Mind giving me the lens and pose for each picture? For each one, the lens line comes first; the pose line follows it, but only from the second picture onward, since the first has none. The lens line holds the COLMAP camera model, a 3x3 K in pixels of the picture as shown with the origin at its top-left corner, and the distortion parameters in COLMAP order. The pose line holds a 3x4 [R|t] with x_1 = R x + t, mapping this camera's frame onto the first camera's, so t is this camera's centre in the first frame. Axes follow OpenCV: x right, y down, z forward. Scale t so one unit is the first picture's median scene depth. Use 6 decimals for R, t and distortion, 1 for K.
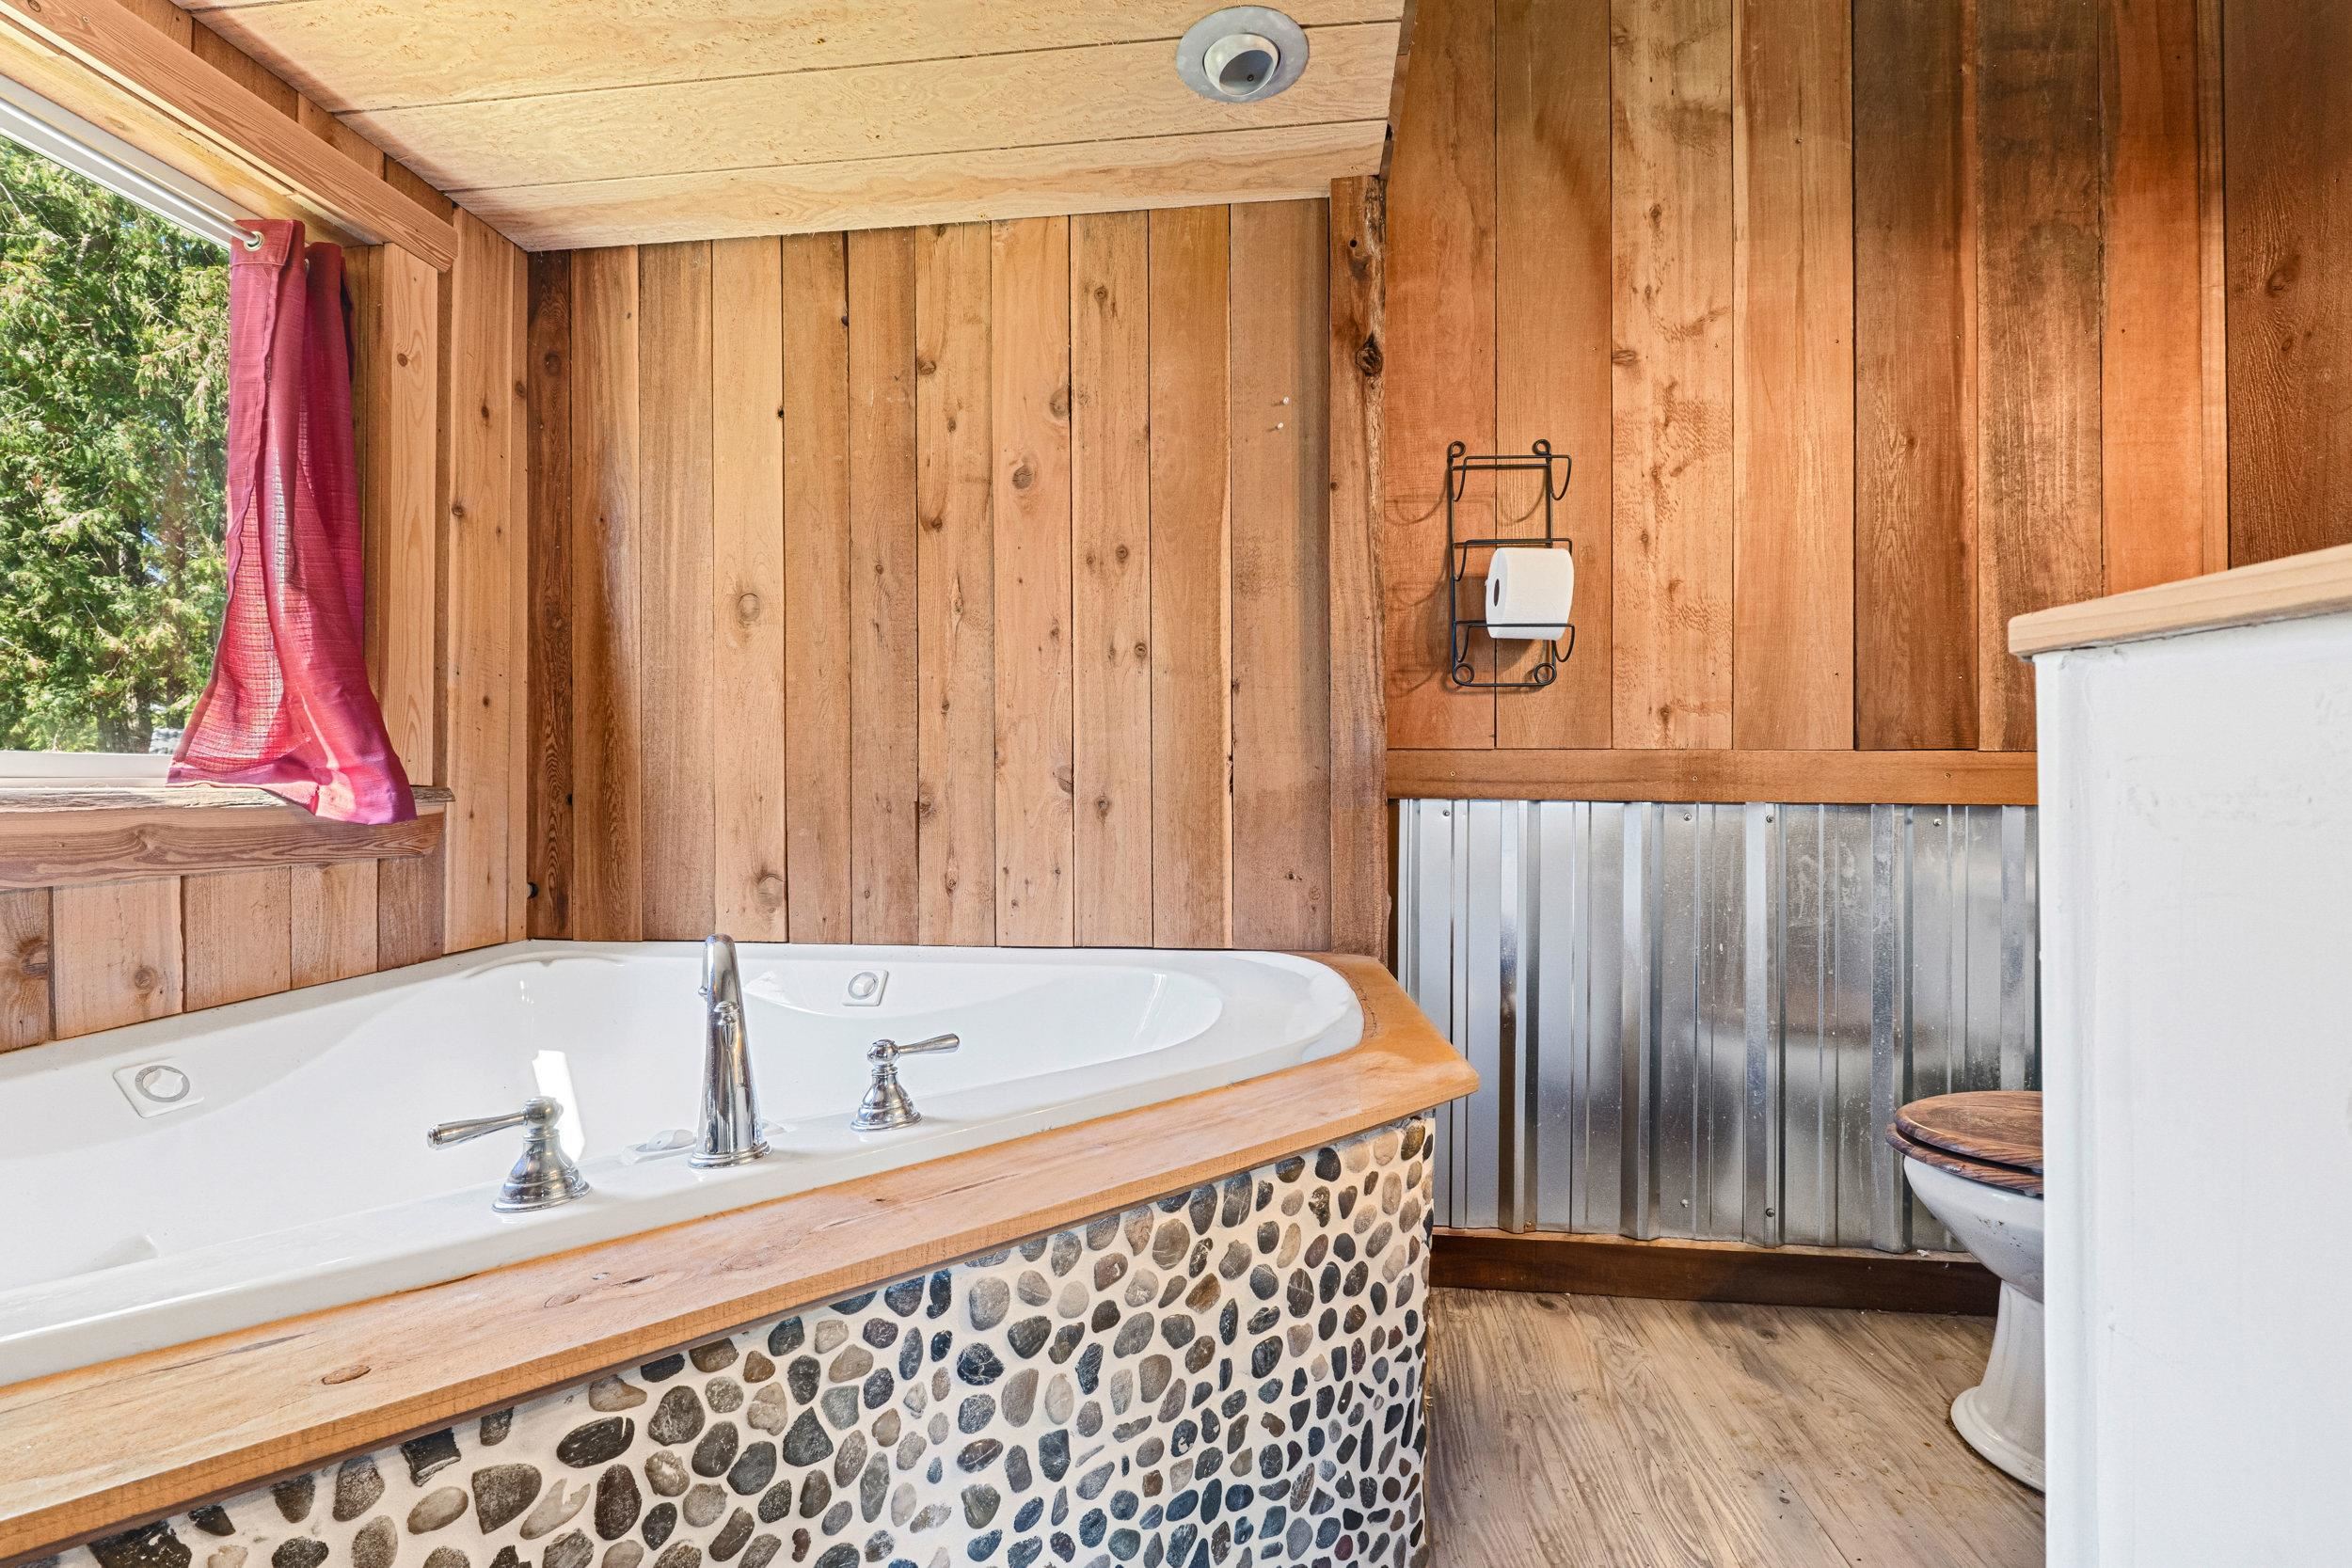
lens RADIAL K [[973.7, 0, 1169.4], [0, 973.7, 772.8], [0, 0, 1]] dist [-0.003483, -0.000551]
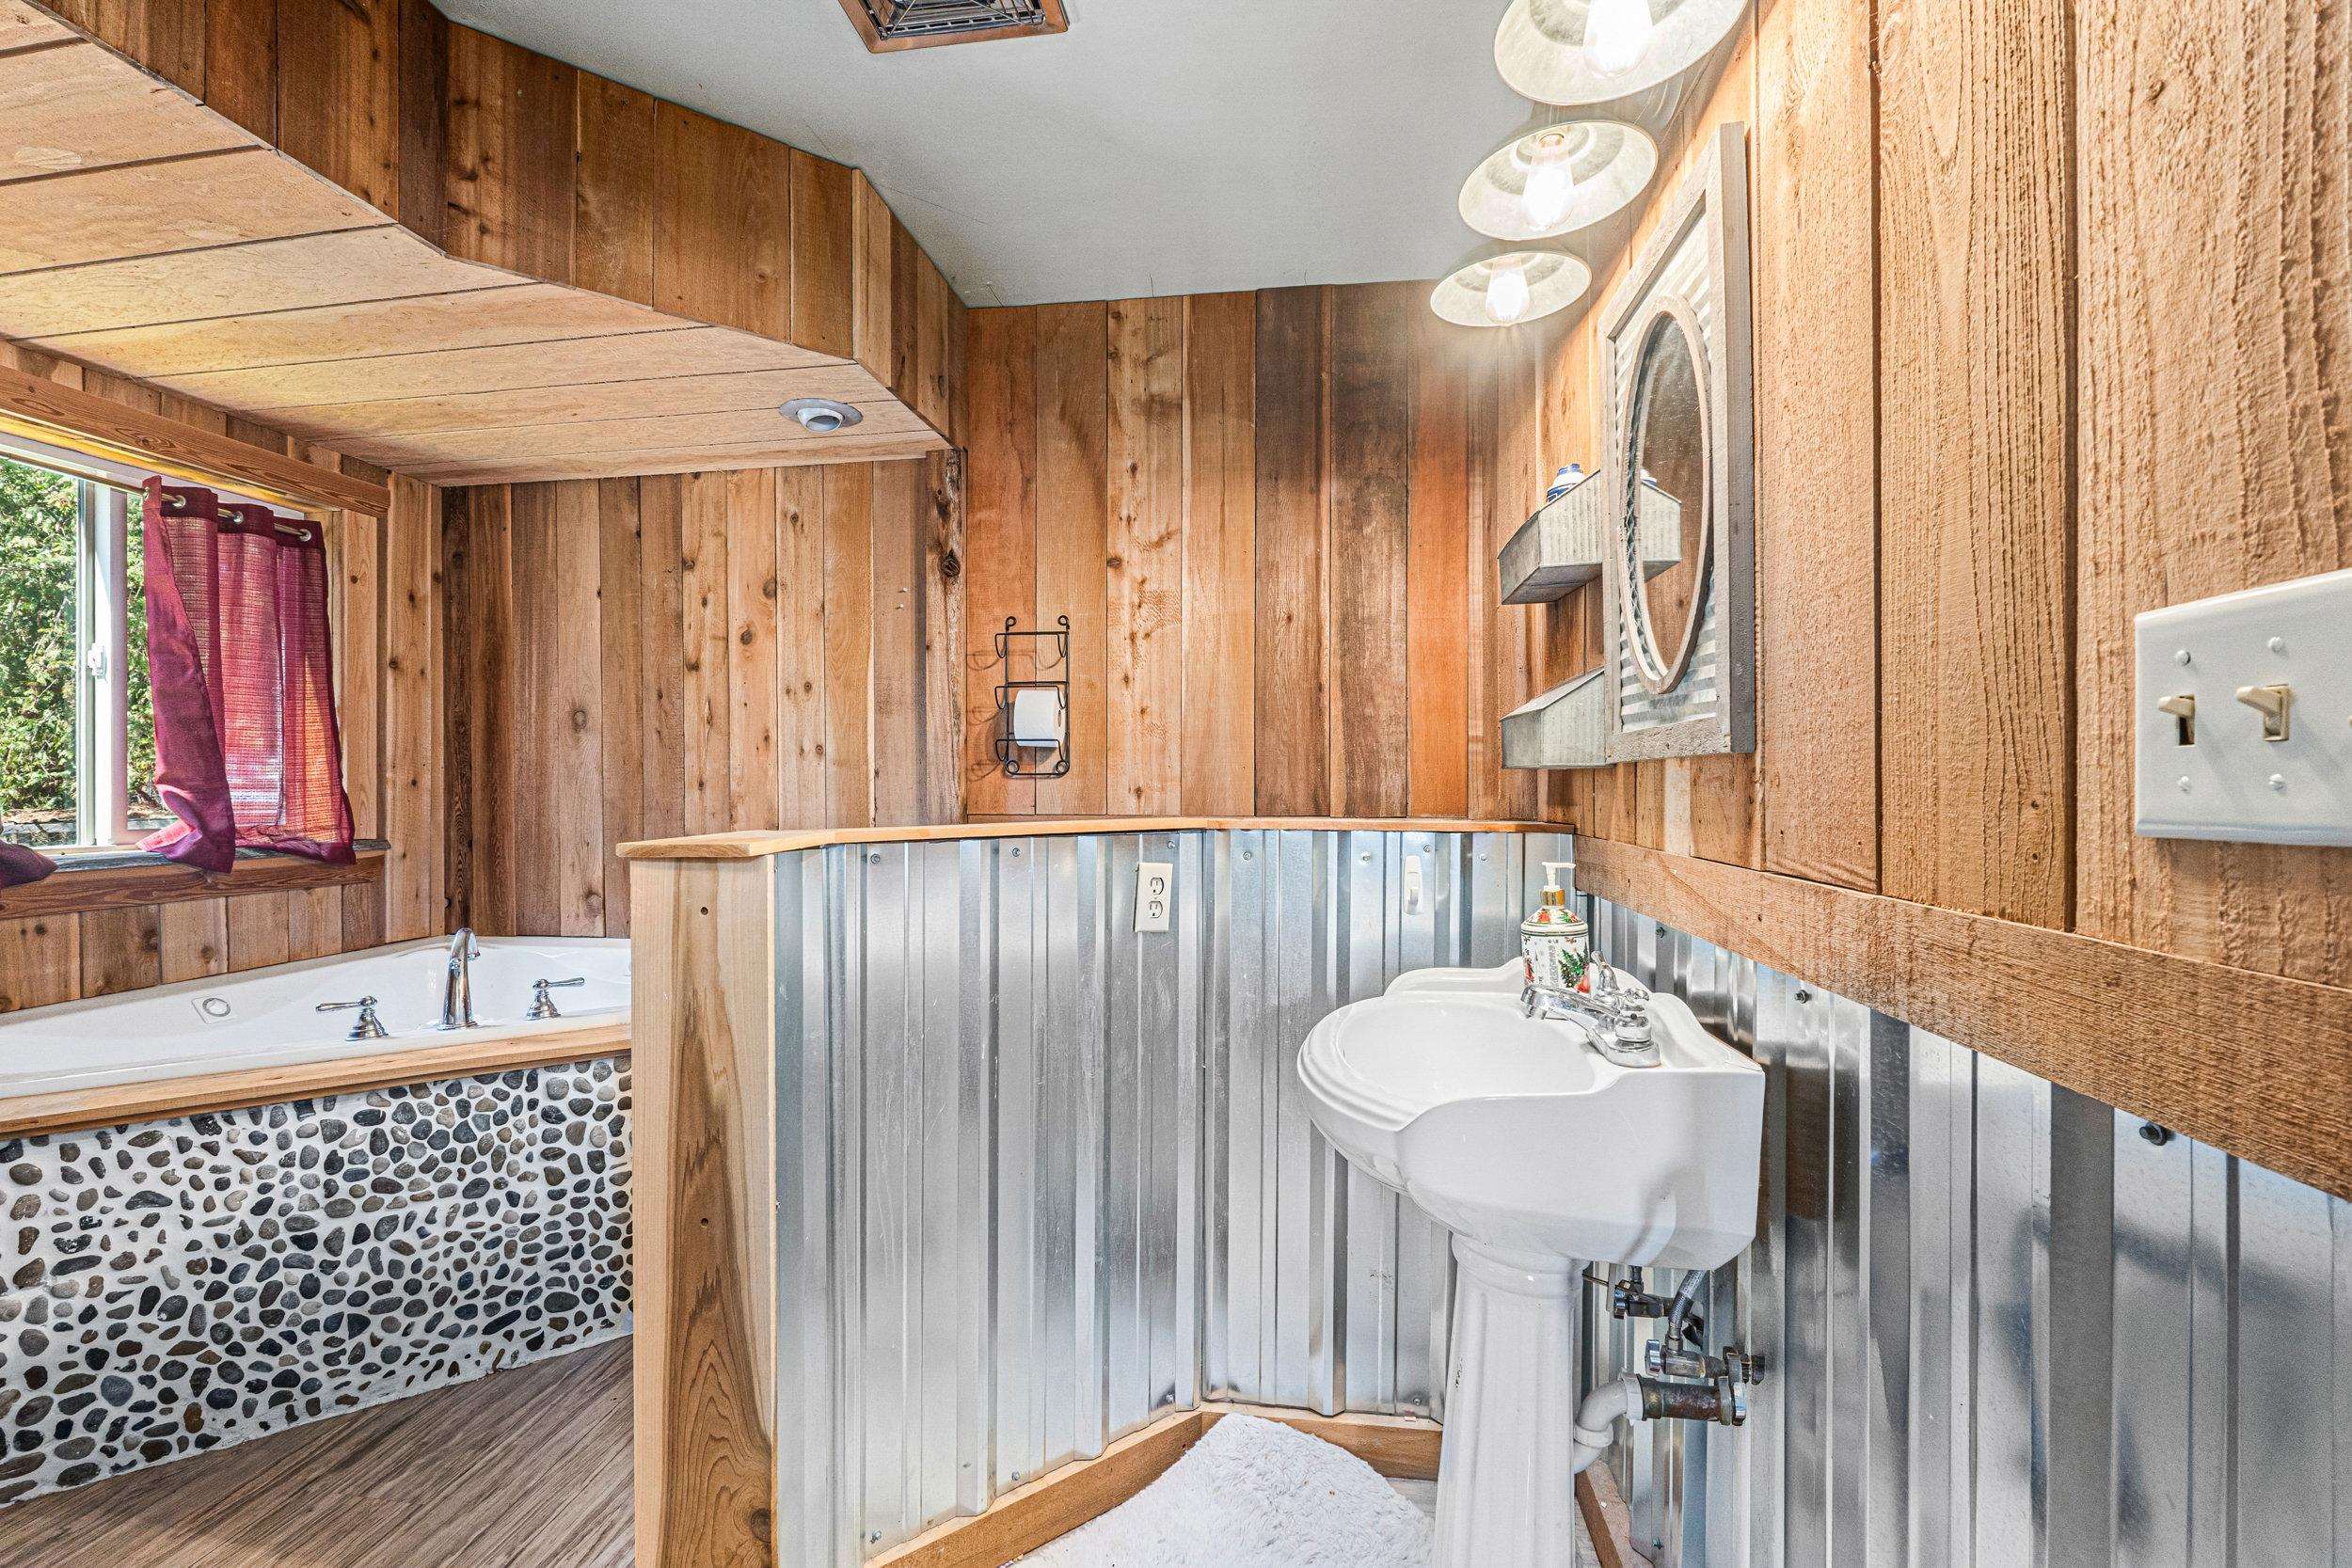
lens RADIAL K [[999.7, 0, 1162.7], [0, 999.7, 779.4], [0, 0, 1]] dist [-0.001310, -0.000237]
pose [[0.998809, -0.002699, -0.048716, 0.640388], [0.002955, 0.999982, 0.005183, -0.091968], [0.048701, -0.005321, 0.998799, -0.606208]]
